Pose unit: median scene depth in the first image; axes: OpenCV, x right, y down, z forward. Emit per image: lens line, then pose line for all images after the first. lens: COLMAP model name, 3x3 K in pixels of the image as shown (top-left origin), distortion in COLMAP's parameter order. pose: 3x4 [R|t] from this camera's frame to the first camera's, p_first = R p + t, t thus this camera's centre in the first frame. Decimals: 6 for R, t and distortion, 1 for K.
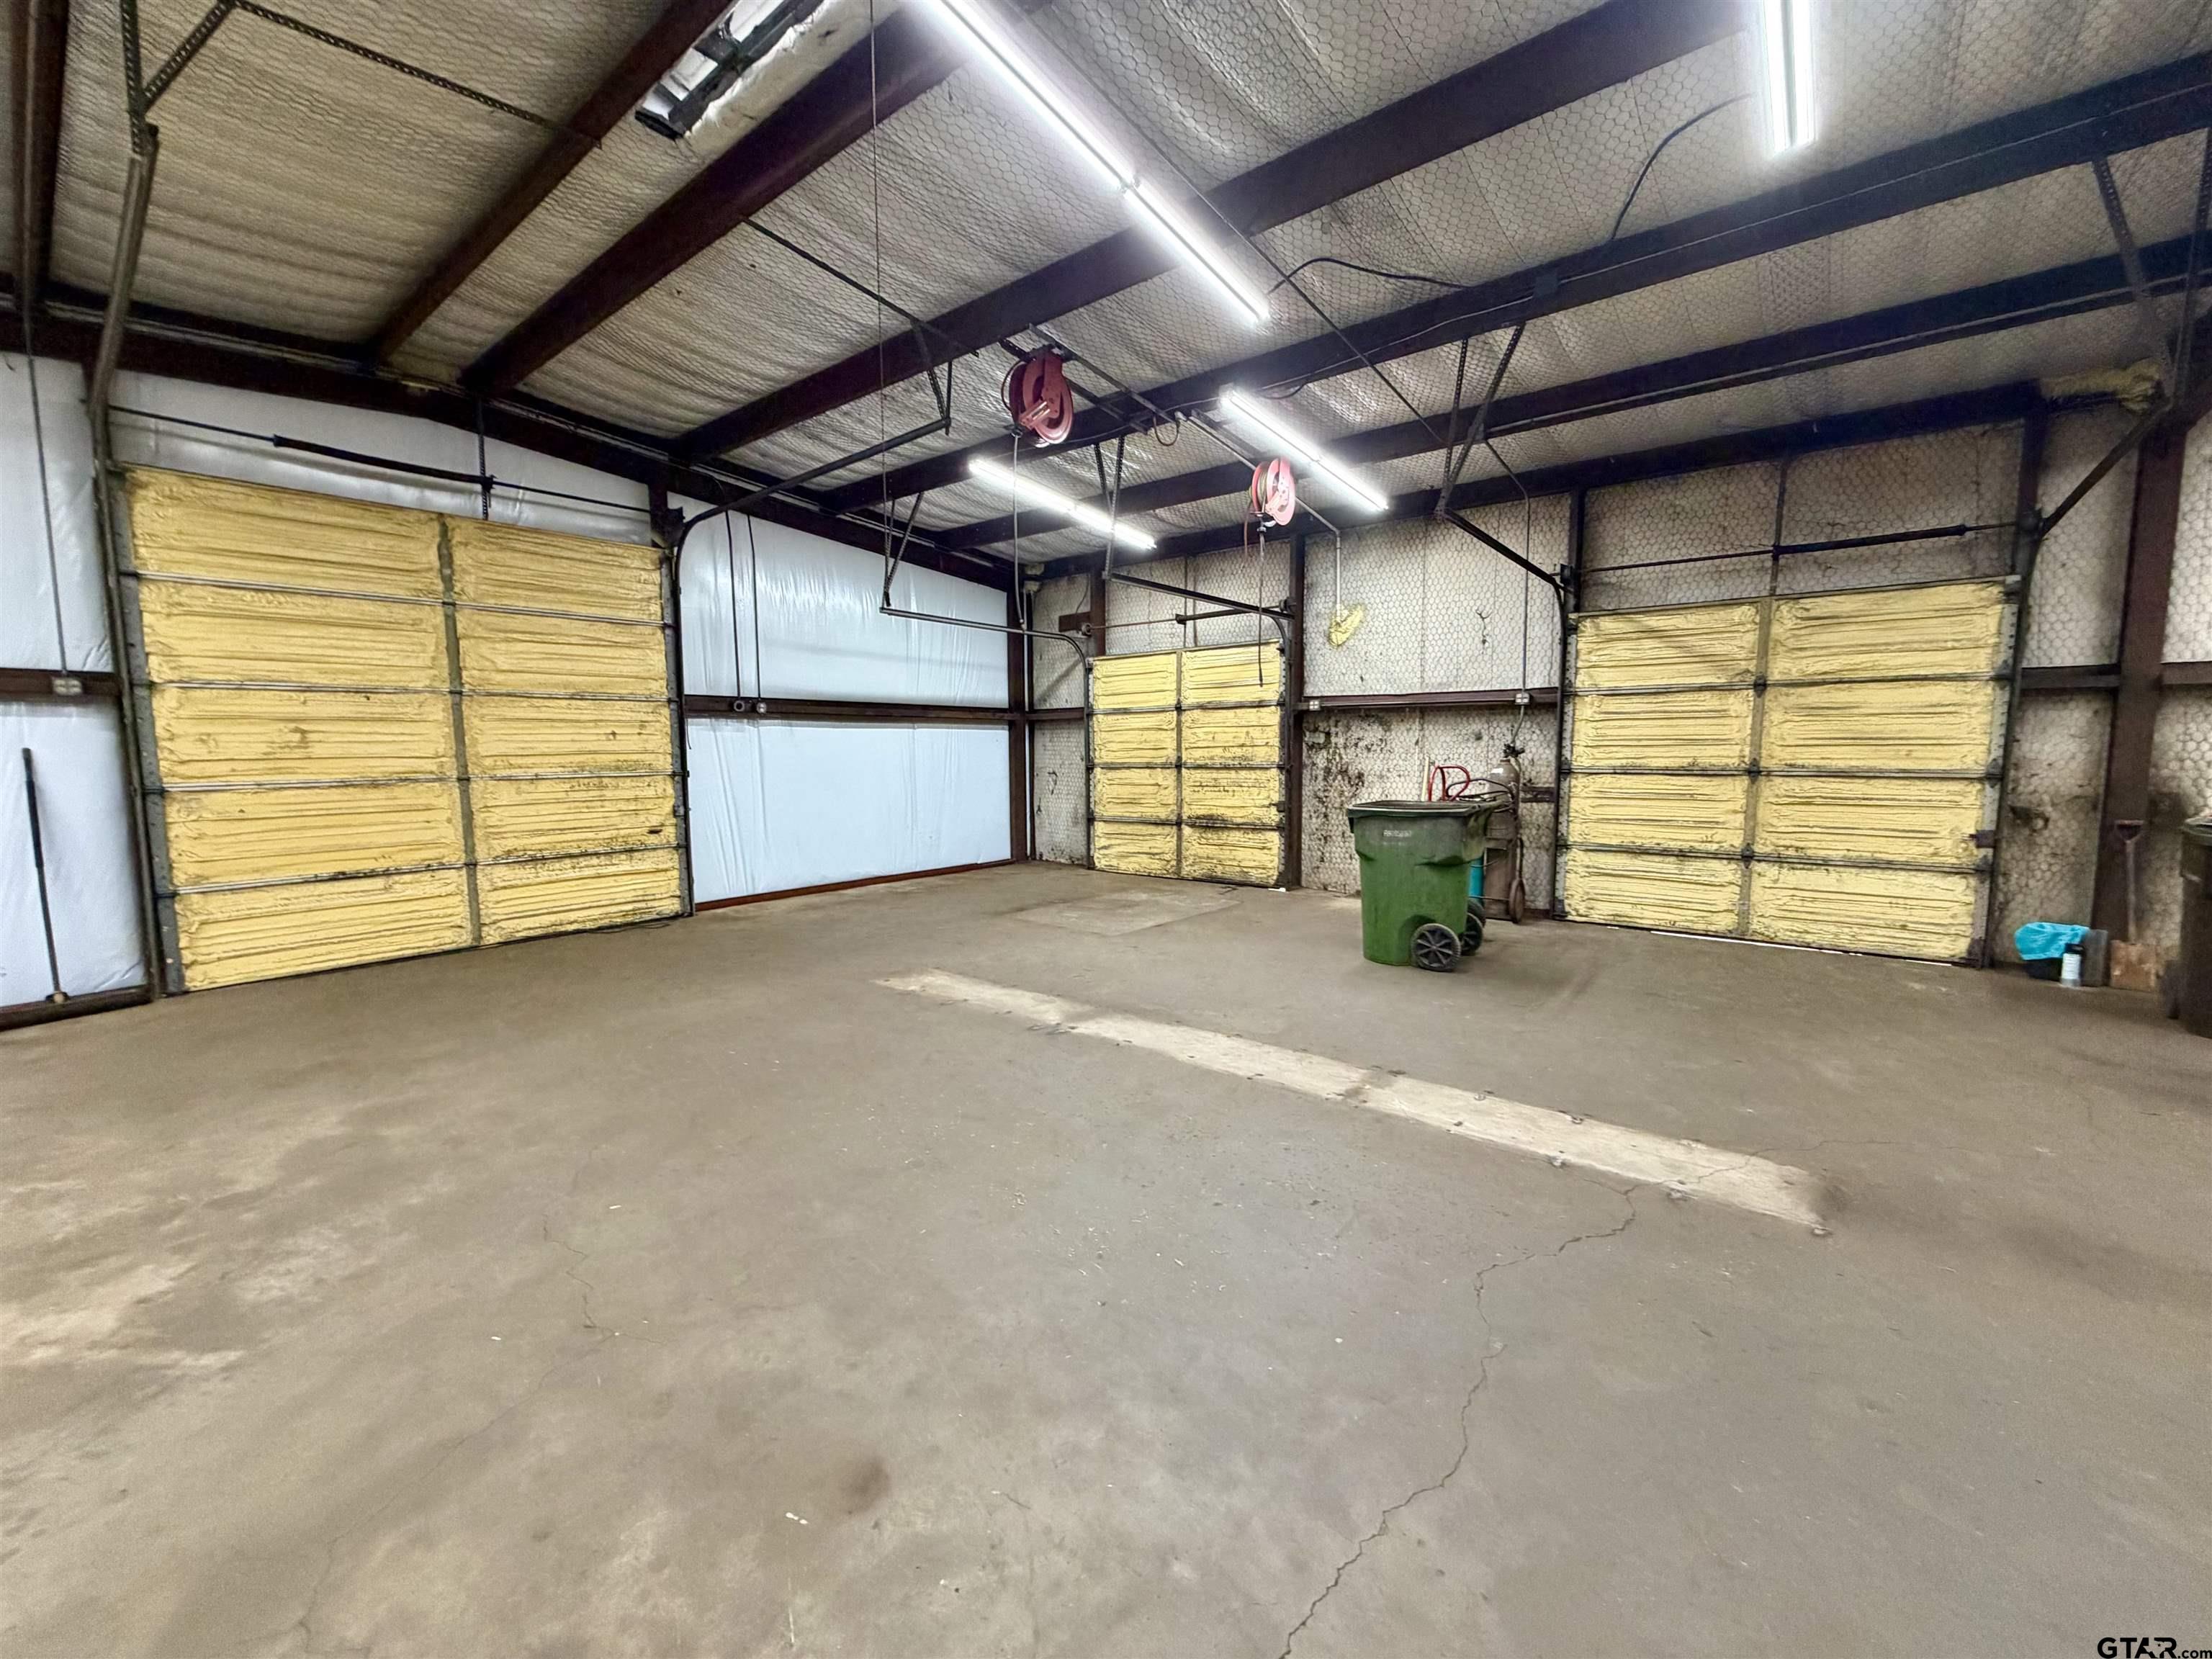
lens RADIAL K [[882.2, 0, 1101.2], [0, 882.2, 831.3], [0, 0, 1]] dist [-0.000316, 0.000393]
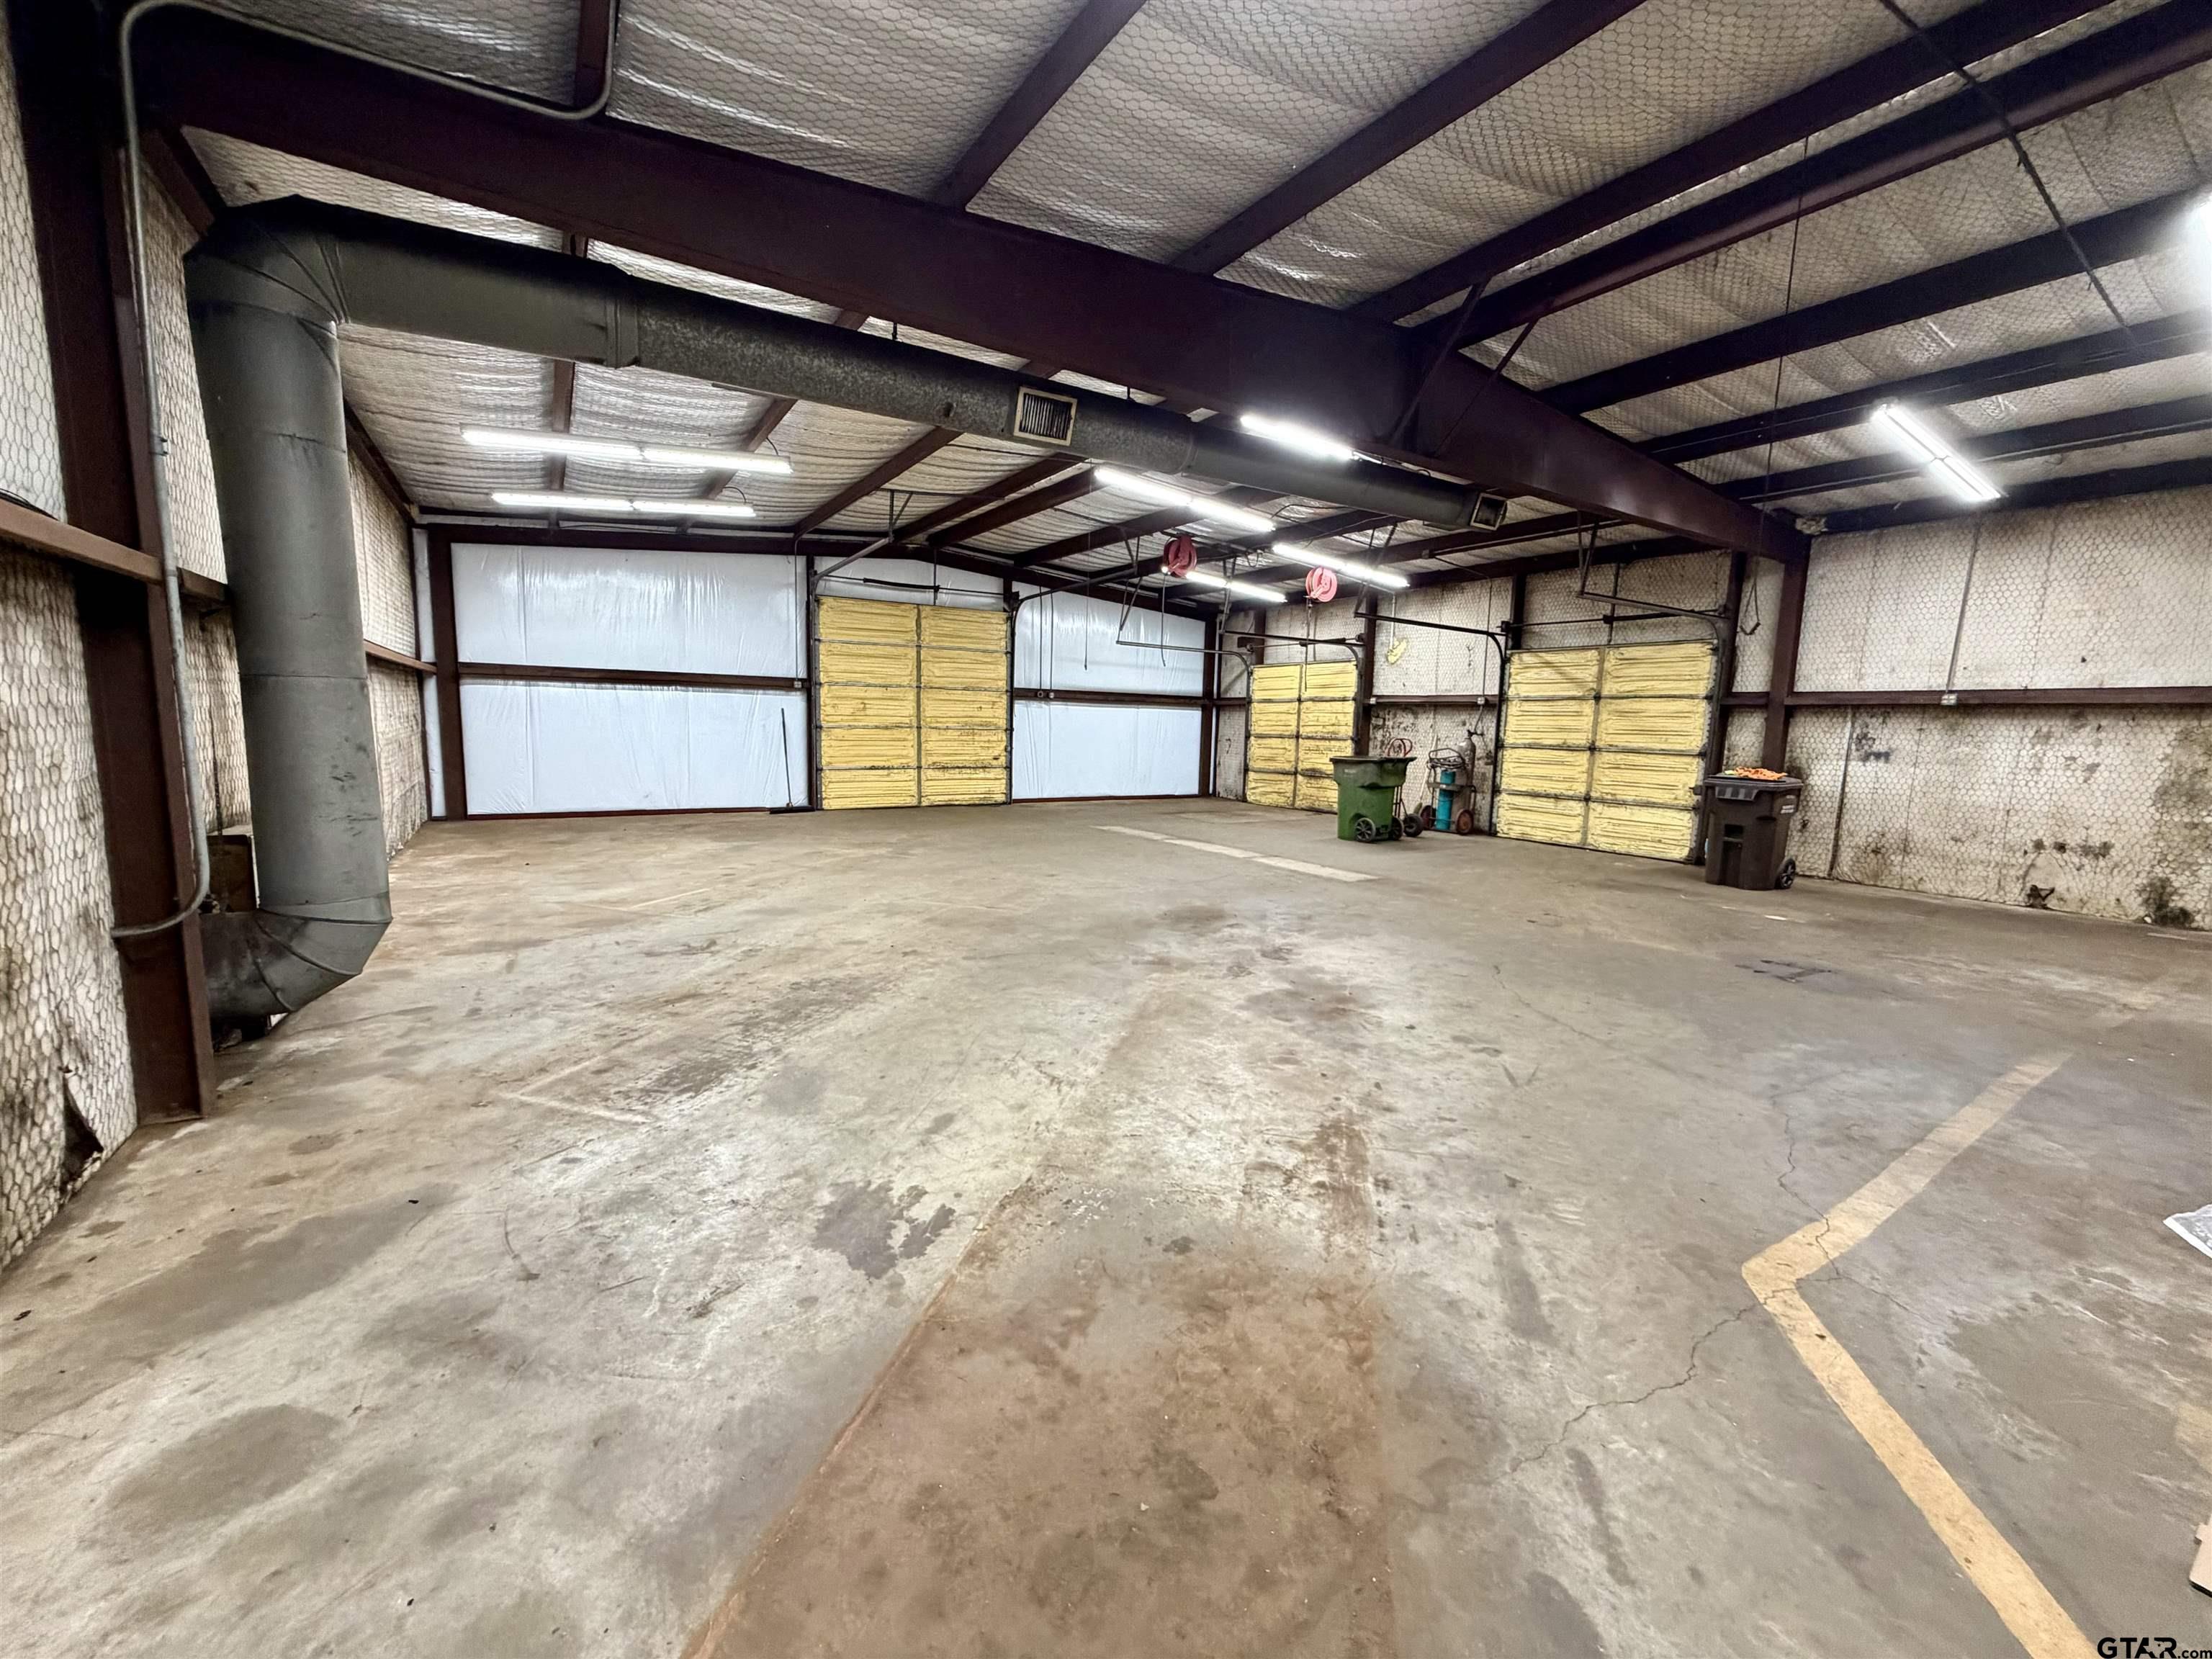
lens RADIAL K [[882.2, 0, 1101.2], [0, 882.2, 831.3], [0, 0, 1]] dist [-0.000316, 0.000393]
pose [[0.948050, 0.070271, -0.310263, 0.370616], [-0.062435, 0.997431, 0.035129, 0.087580], [0.311935, -0.013933, 0.950001, -0.877752]]
